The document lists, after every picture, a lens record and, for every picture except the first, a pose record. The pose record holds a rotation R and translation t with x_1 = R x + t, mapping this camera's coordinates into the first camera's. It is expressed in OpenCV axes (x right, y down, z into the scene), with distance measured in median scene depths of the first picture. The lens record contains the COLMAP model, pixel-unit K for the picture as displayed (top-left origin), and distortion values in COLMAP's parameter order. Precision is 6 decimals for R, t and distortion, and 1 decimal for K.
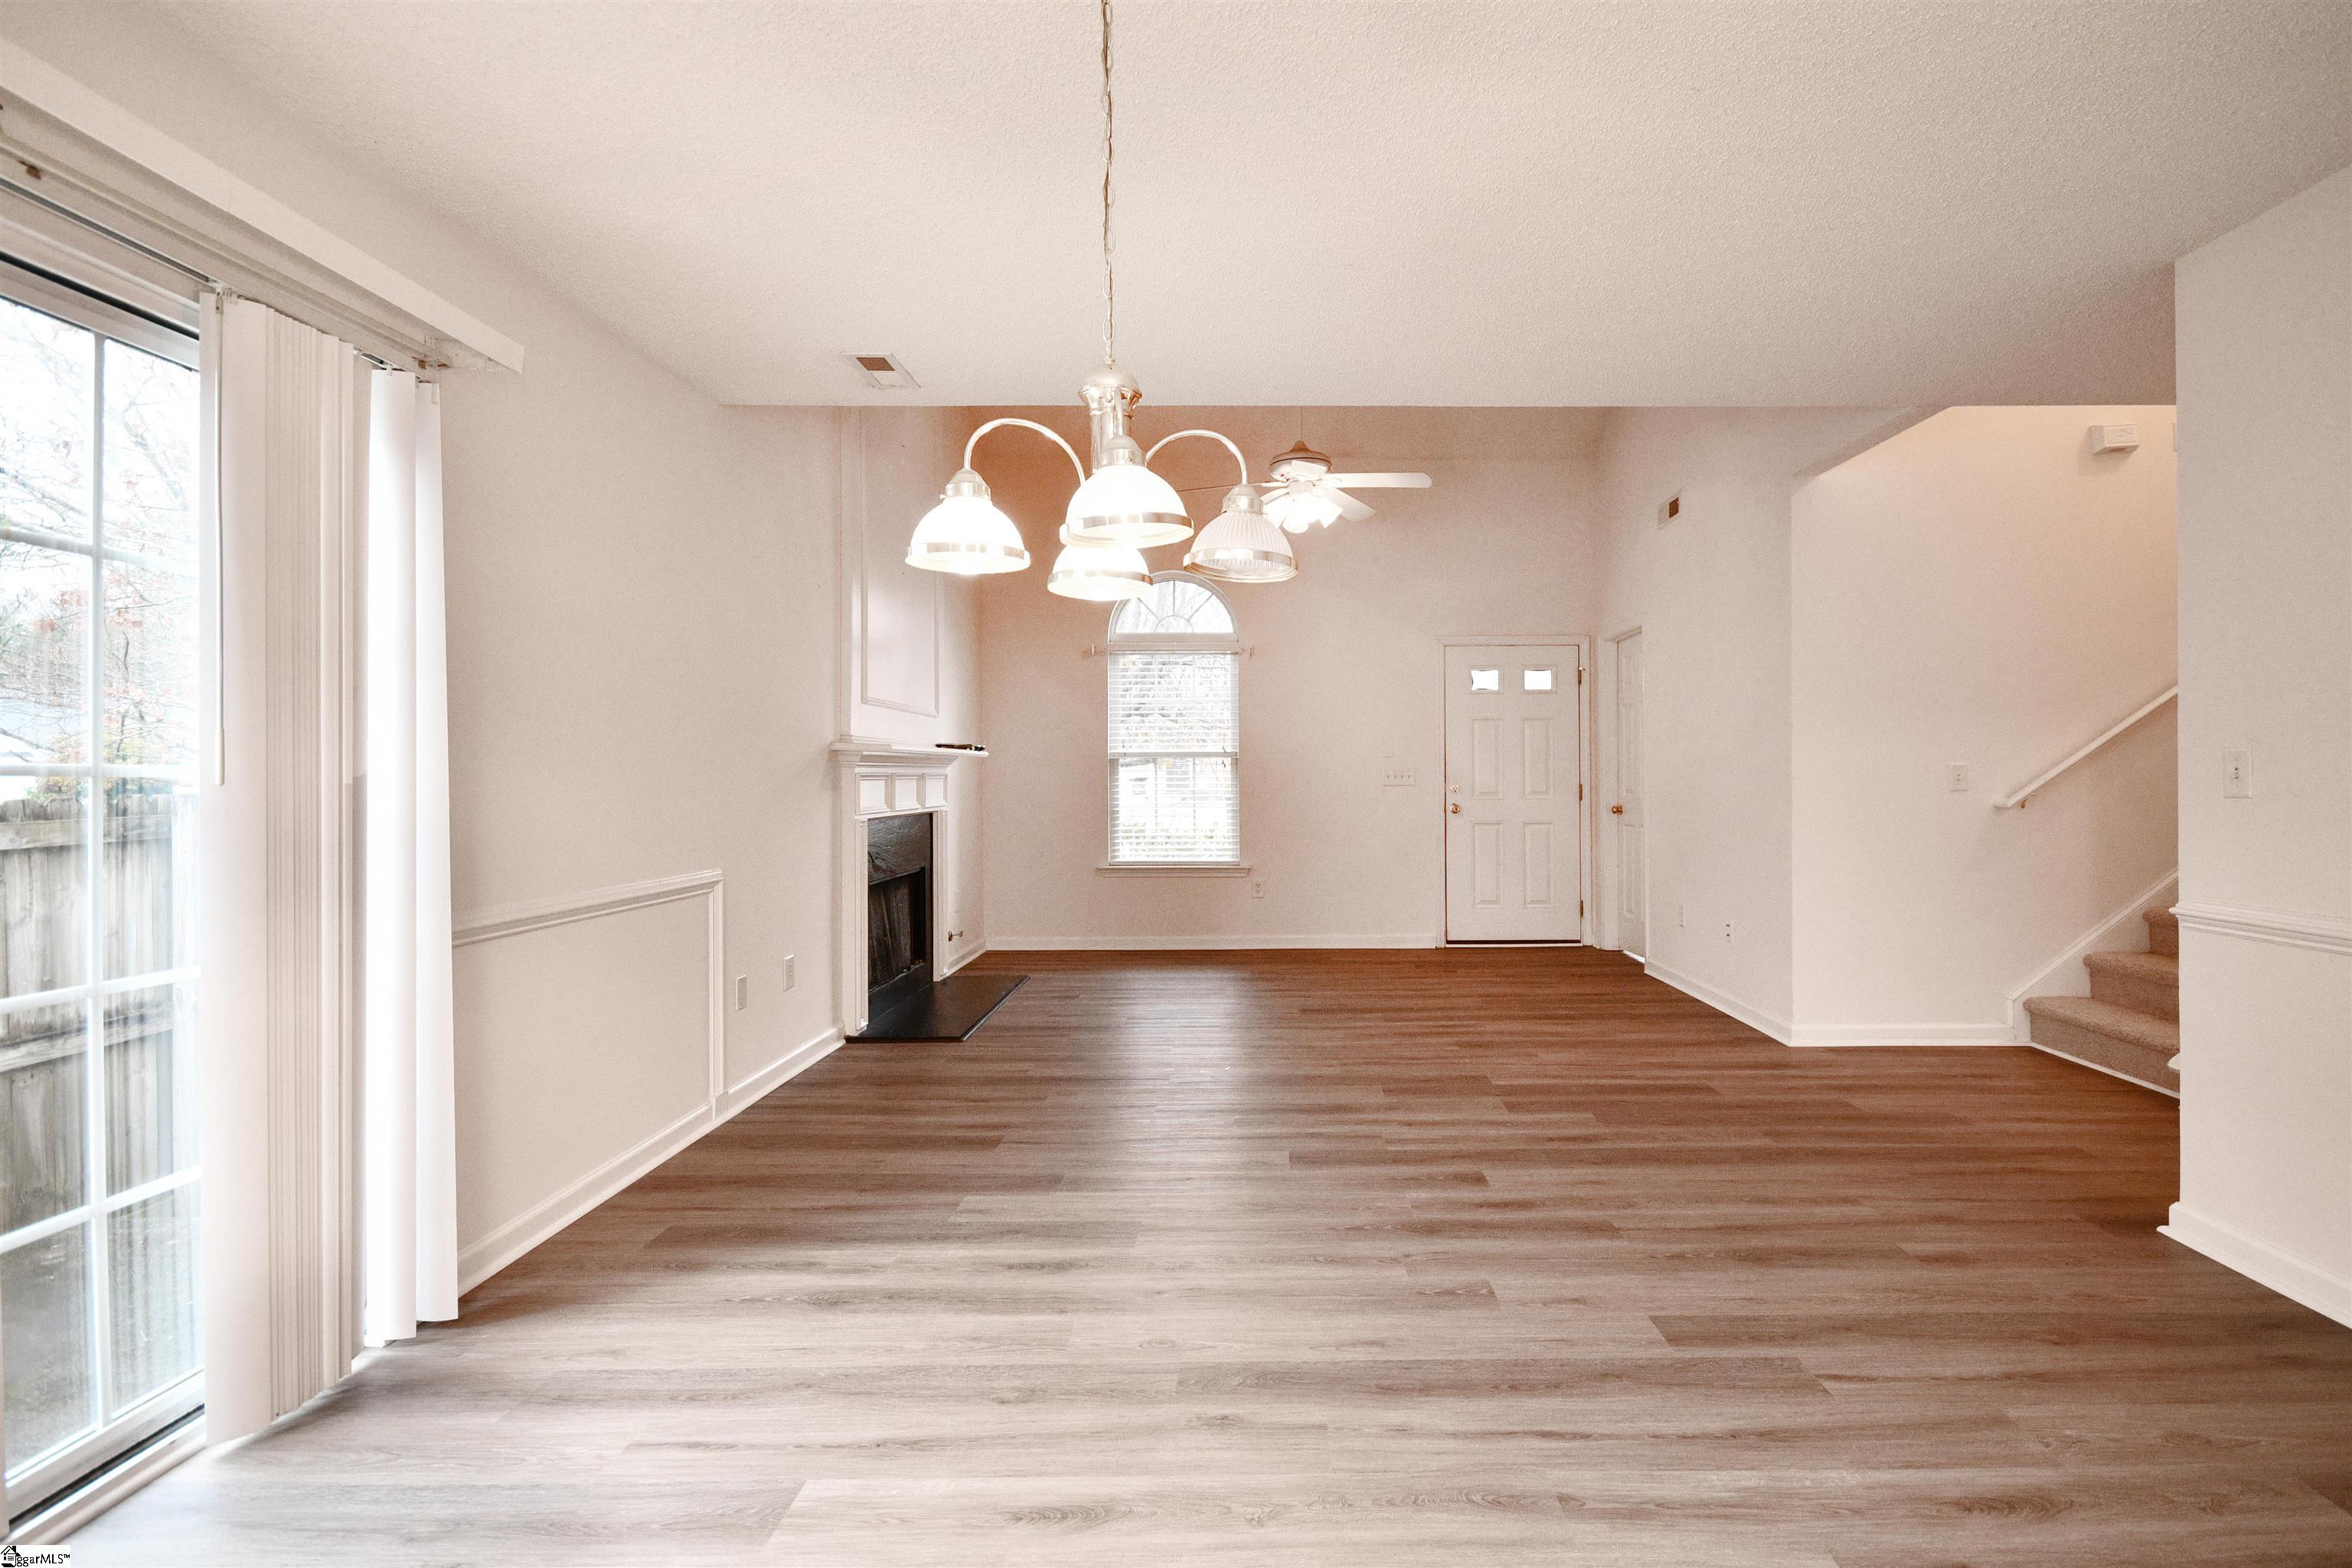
lens RADIAL K [[1129.7, 0, 1222.5], [0, 1129.7, 779.0], [0, 0, 1]] dist [0.011033, -0.001206]
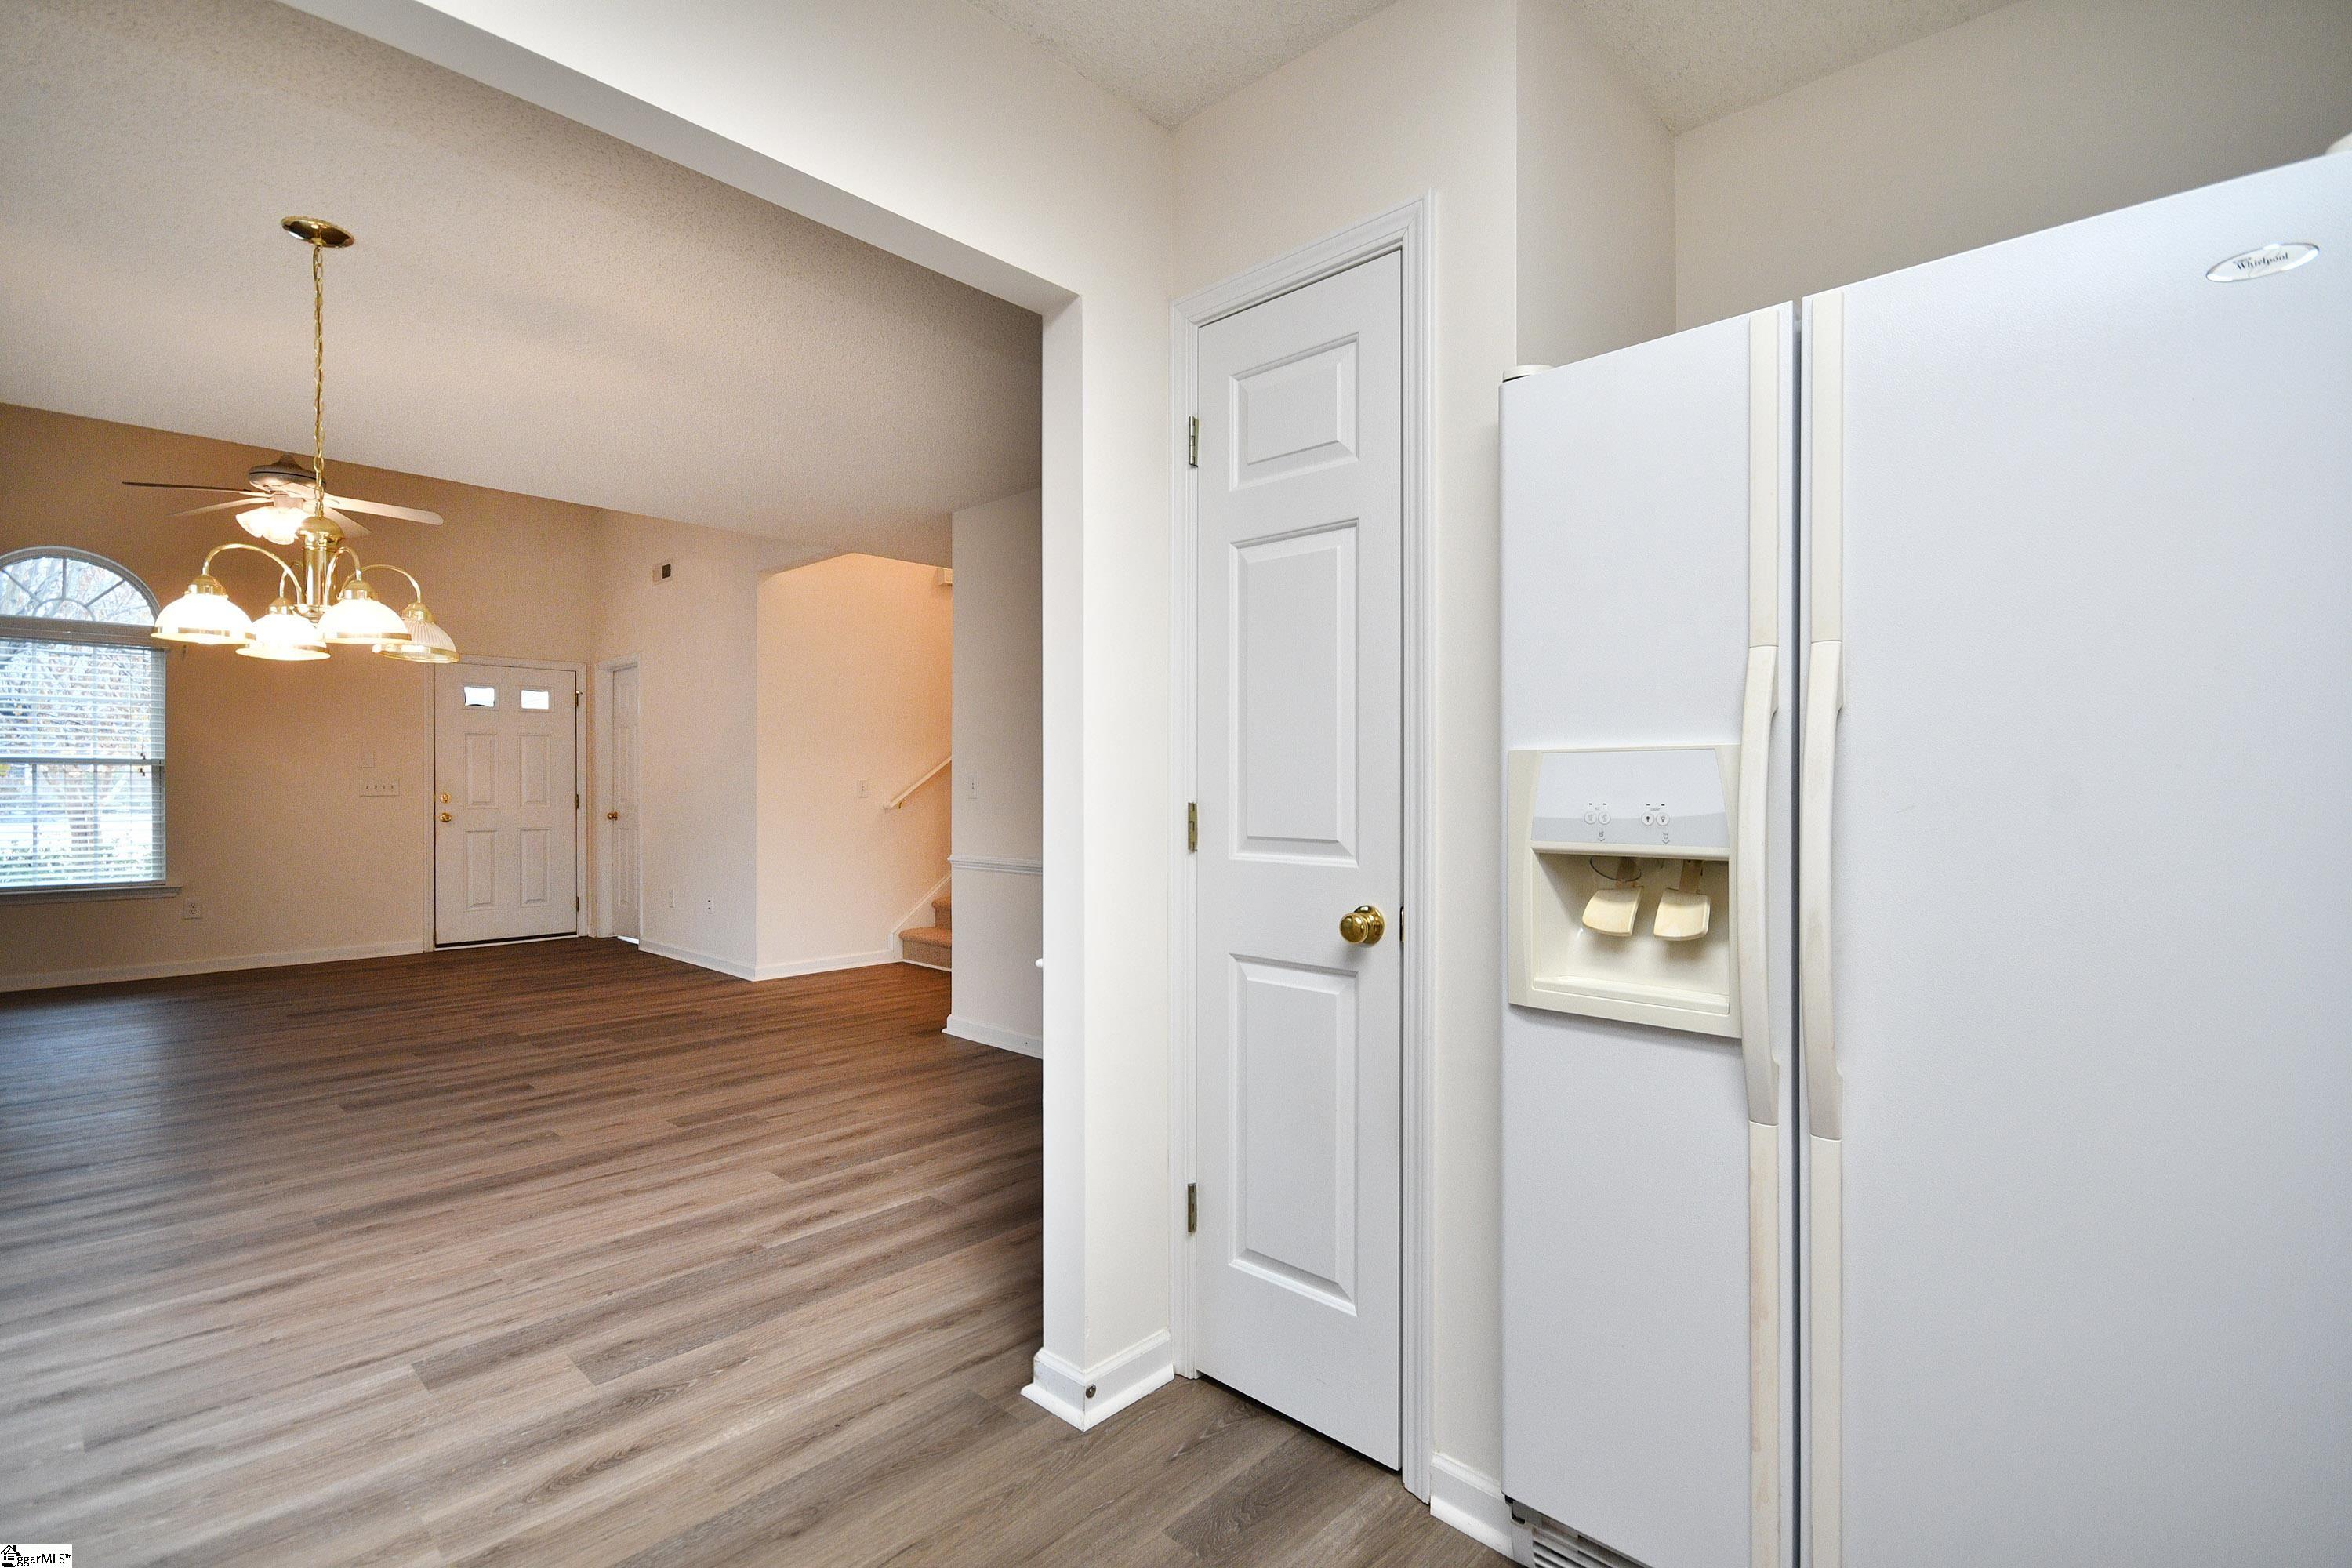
lens RADIAL K [[1129.7, 0, 1222.5], [0, 1129.7, 779.0], [0, 0, 1]] dist [0.011033, -0.001206]
pose [[0.658097, 0.008591, 0.752884, -0.234565], [-0.000700, 0.999941, -0.010799, 0.002444], [-0.752933, 0.006579, 0.658064, -0.484393]]
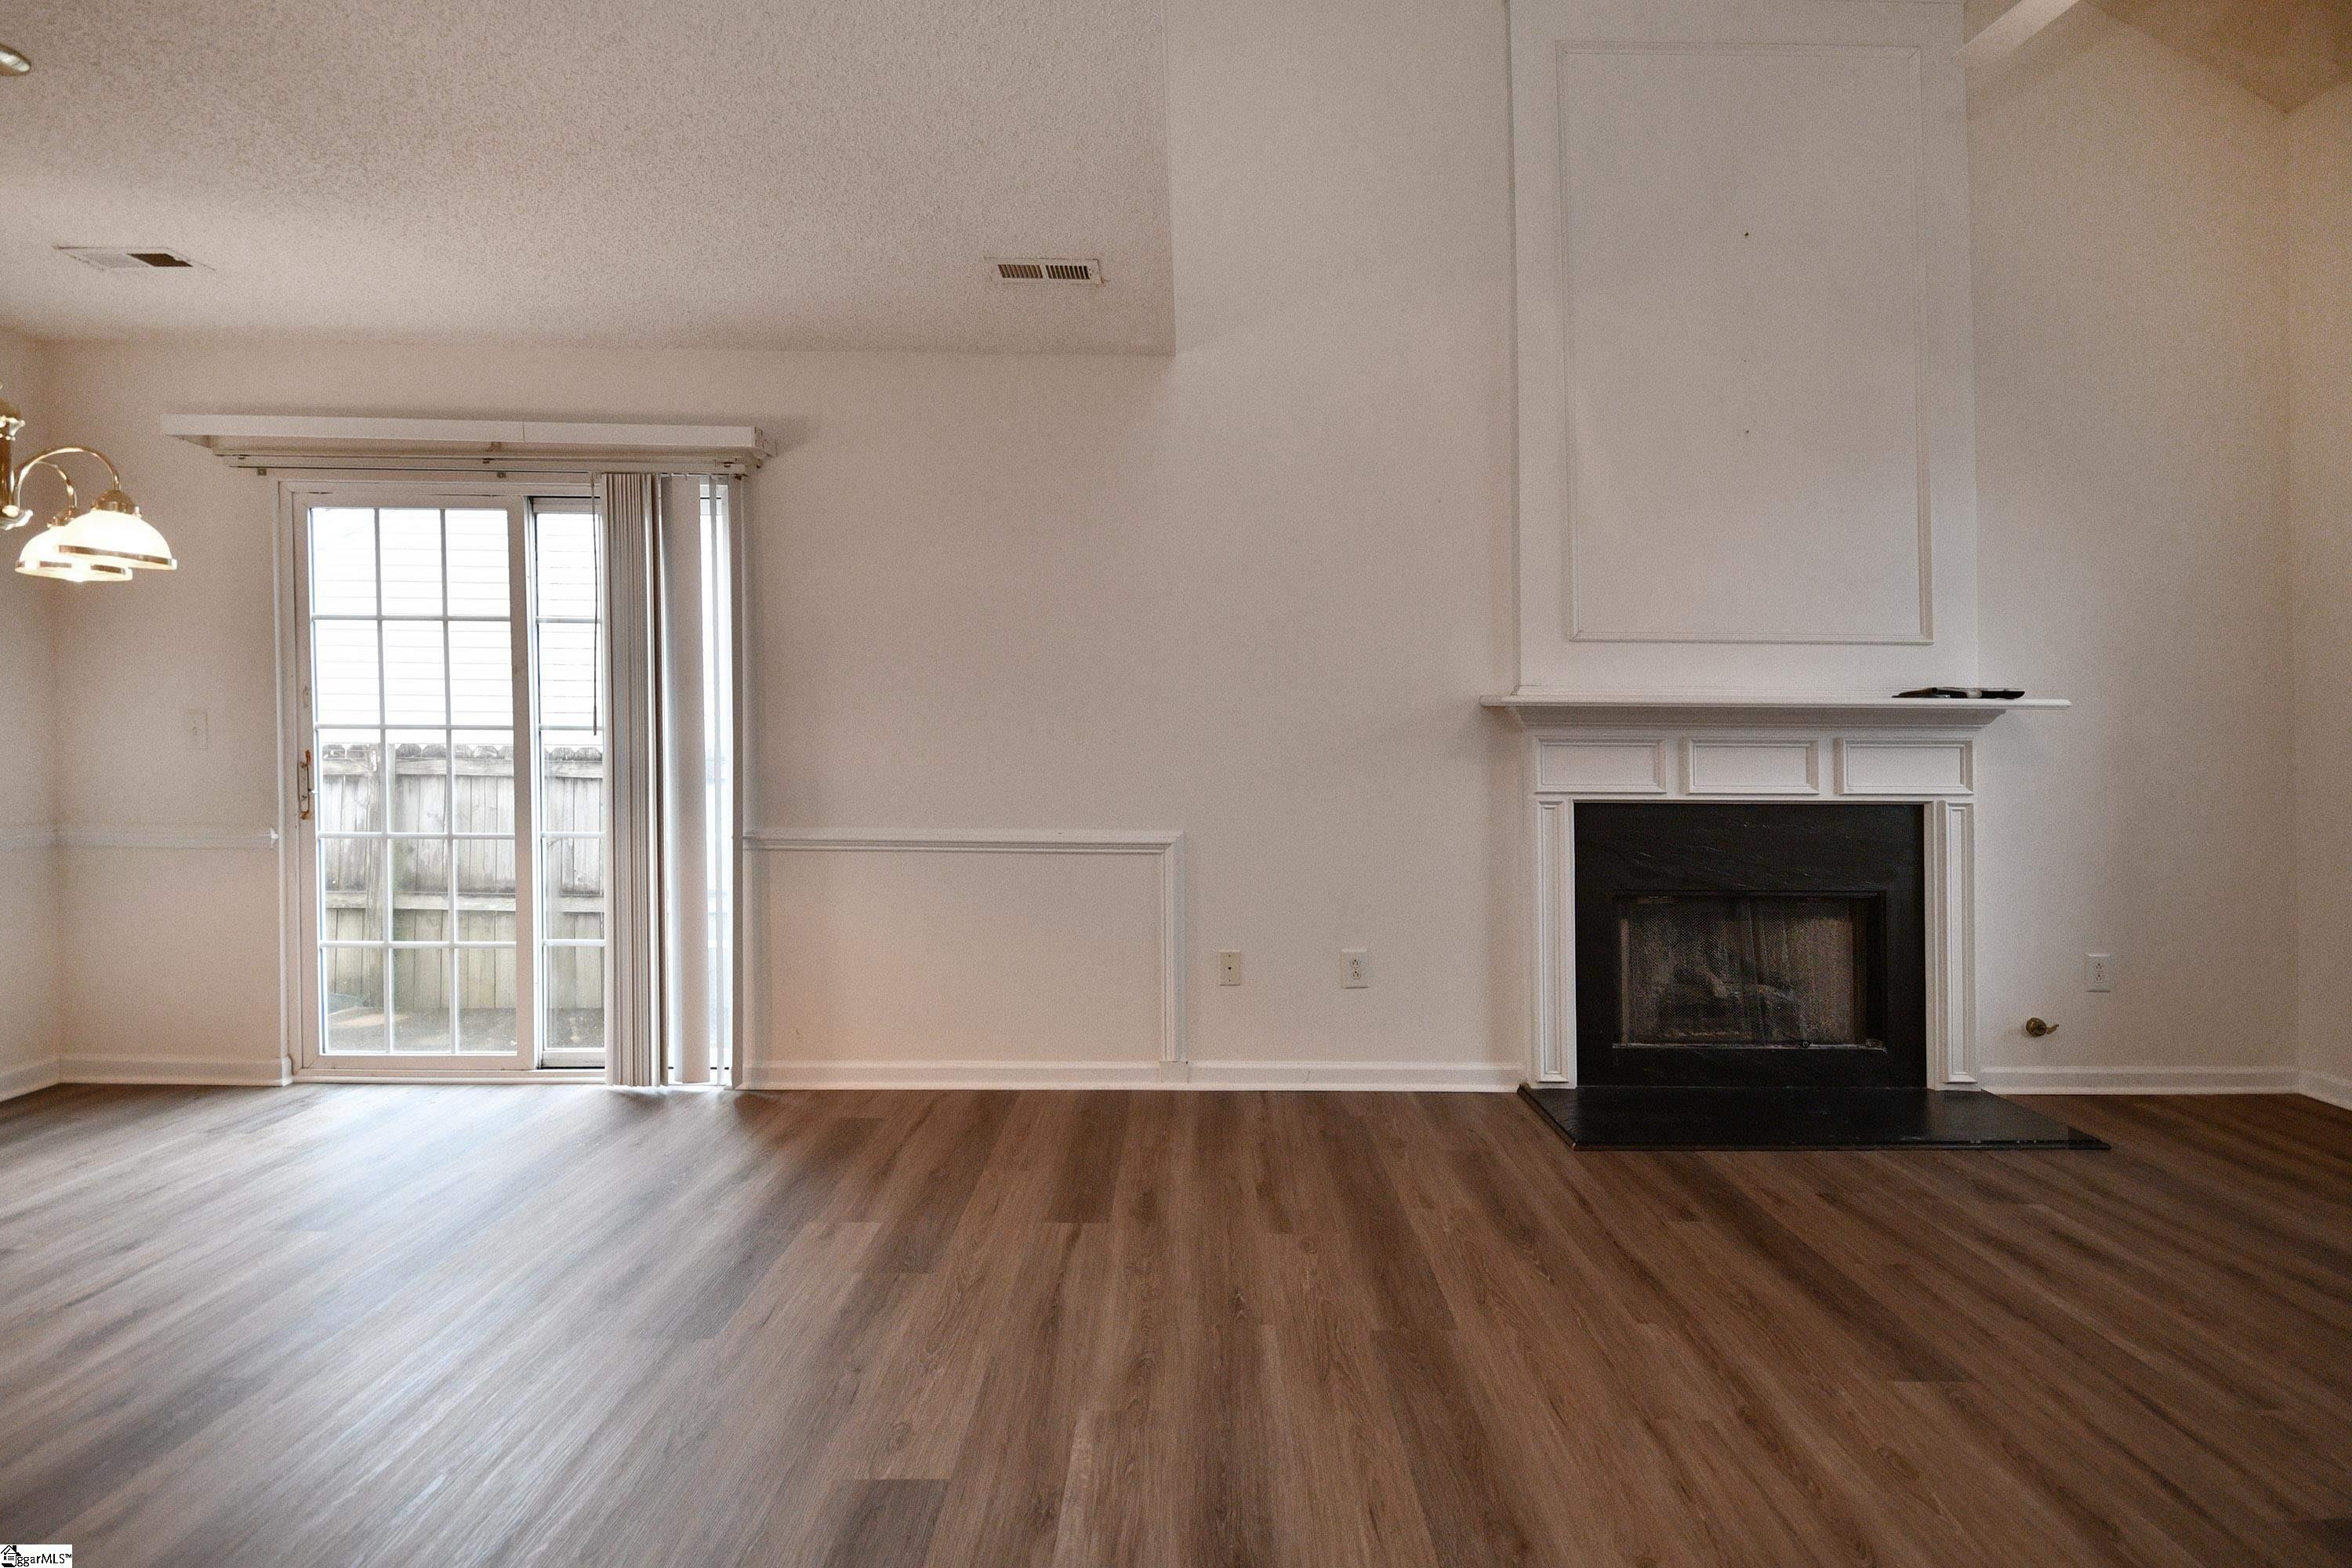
lens RADIAL K [[1062.2, 0, 1173.7], [0, 1062.2, 740.8], [0, 0, 1]] dist [0.000812, -0.009258]
pose [[0.031431, 0.007245, -0.999480, 0.487988], [-0.009817, 0.999928, 0.006940, -0.008215], [0.999458, 0.009593, 0.031500, 0.979462]]
